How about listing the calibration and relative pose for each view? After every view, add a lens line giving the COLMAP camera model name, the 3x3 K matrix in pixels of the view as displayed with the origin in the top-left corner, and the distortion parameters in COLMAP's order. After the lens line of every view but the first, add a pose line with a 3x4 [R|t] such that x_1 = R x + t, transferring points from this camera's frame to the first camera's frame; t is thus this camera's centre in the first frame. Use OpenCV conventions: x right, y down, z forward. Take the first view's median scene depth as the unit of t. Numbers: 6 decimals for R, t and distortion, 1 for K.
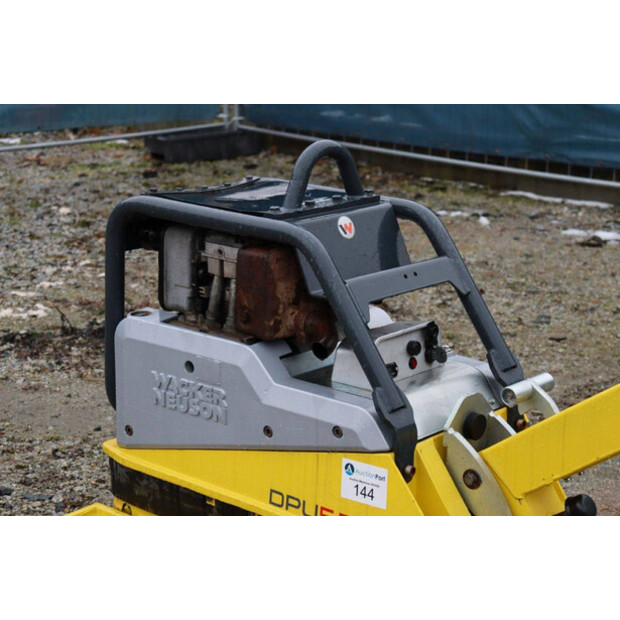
lens RADIAL K [[1402.0, 0, 316.3], [0, 1402.0, 310.0], [0, 0, 1]] dist [0.385816, 0.000000]
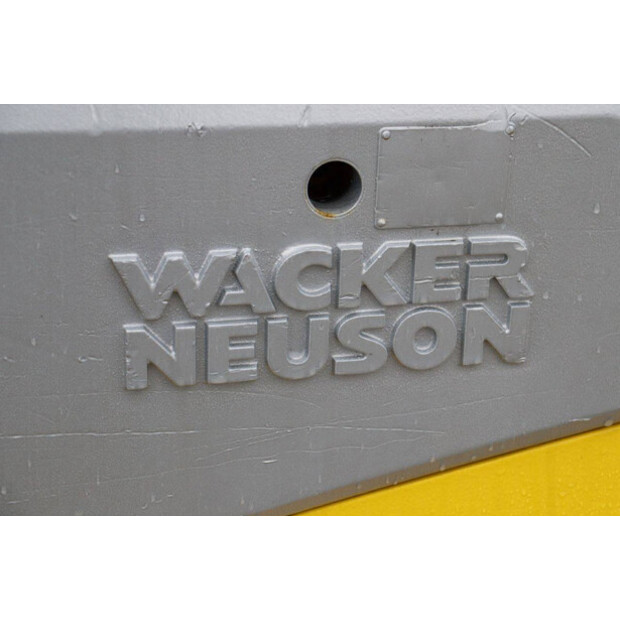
lens RADIAL K [[1447.8, 0, 314.4], [0, 1447.8, 308.0], [0, 0, 1]] dist [0.427815, 0.000000]
pose [[0.606508, -0.291695, 0.739637, -0.280530], [0.173204, 0.956401, 0.235153, 0.002174], [-0.775982, -0.014514, 0.630588, 0.856545]]
